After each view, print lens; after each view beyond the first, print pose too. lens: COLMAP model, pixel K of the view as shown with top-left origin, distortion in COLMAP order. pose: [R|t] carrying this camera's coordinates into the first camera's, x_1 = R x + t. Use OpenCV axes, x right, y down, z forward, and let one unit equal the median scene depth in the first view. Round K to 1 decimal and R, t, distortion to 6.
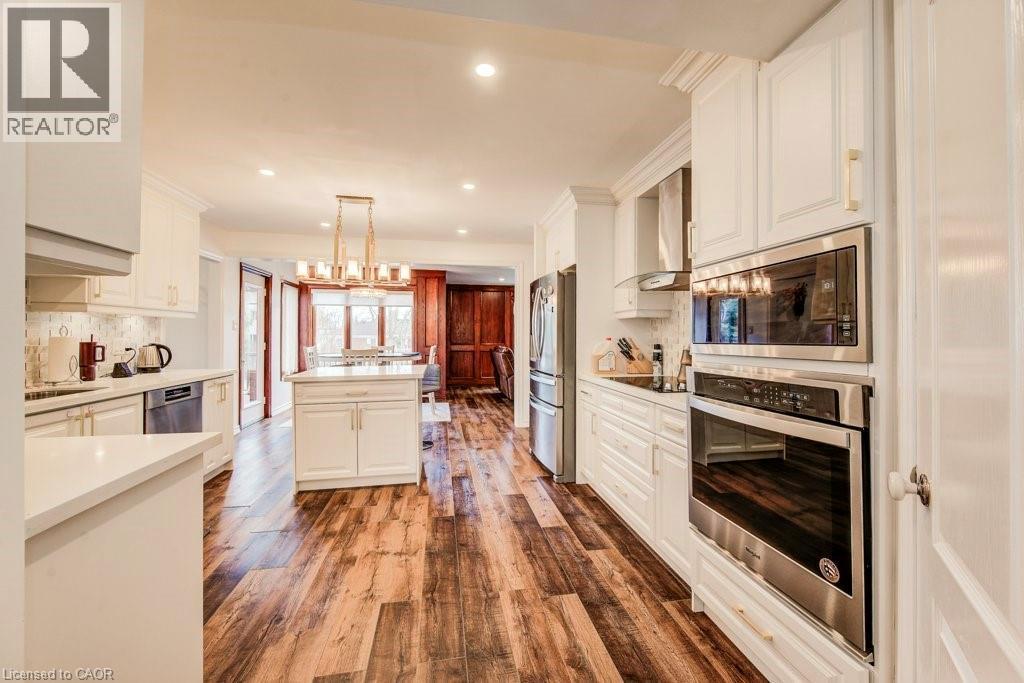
lens RADIAL K [[398.0, 0, 513.5], [0, 398.0, 339.0], [0, 0, 1]] dist [-0.000034, -0.000259]
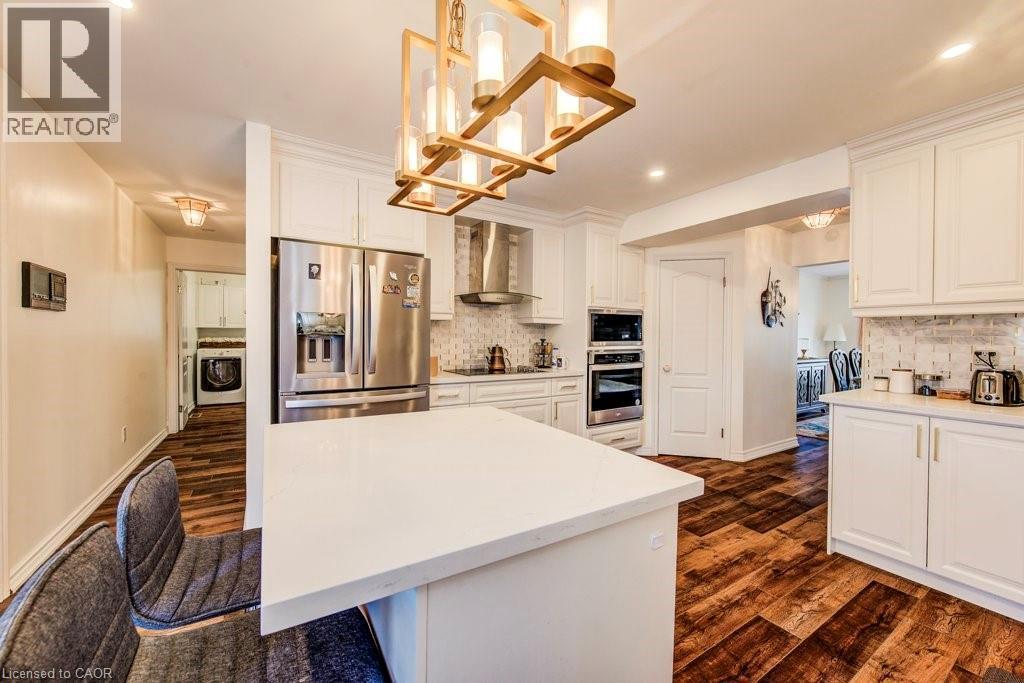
lens RADIAL K [[398.0, 0, 513.5], [0, 398.0, 339.0], [0, 0, 1]] dist [-0.000034, -0.000259]
pose [[-0.363255, -0.009137, 0.931645, -1.266802], [-0.001733, 0.999957, 0.009132, -0.019369], [-0.931688, 0.001702, -0.363256, 1.947322]]
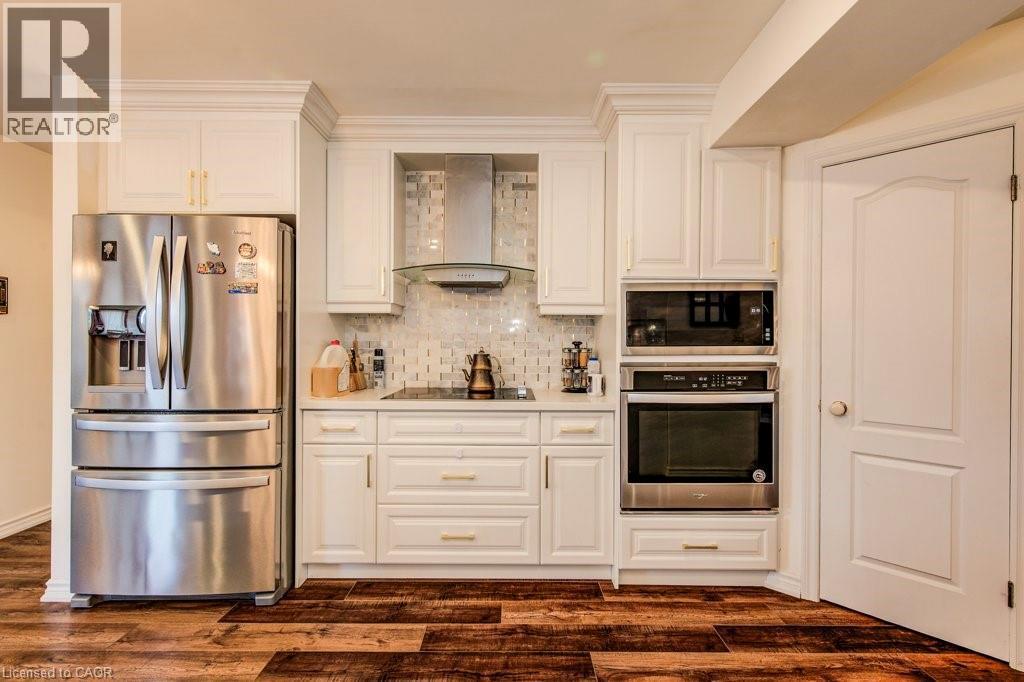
lens RADIAL K [[472.5, 0, 512.0], [0, 472.5, 341.0], [0, 0, 1]] dist [0.007211, 0.000047]
pose [[0.185237, -0.003073, 0.982689, -0.818052], [0.002059, 0.999994, 0.002739, -0.007173], [-0.982692, 0.001516, 0.185242, 0.956650]]
